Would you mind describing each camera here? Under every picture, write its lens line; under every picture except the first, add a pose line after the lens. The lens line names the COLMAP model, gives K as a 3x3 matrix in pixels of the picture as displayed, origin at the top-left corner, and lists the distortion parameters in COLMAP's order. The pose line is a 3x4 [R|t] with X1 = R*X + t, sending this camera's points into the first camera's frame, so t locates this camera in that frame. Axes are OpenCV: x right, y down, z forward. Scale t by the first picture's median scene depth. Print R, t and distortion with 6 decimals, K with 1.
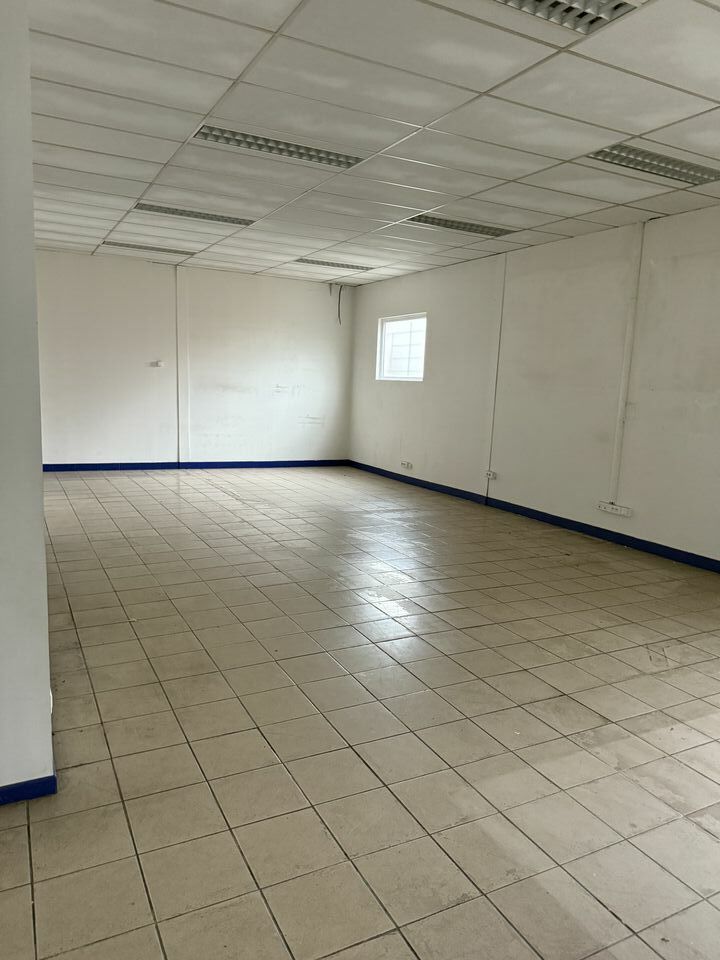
lens RADIAL K [[667.8, 0, 357.3], [0, 667.8, 505.4], [0, 0, 1]] dist [0.082493, -0.099094]
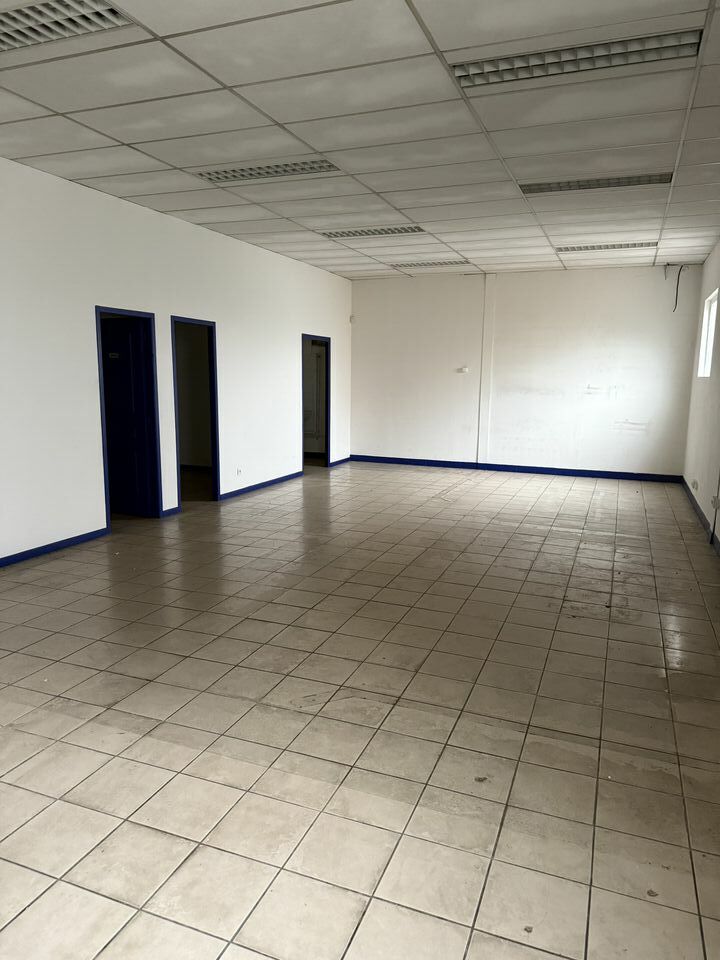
lens RADIAL K [[667.8, 0, 357.3], [0, 667.8, 505.4], [0, 0, 1]] dist [0.082493, -0.099094]
pose [[0.650756, 0.115624, -0.750431, 0.630947], [-0.127429, 0.990950, 0.042178, -0.029764], [0.748517, 0.068179, 0.659601, 0.284236]]
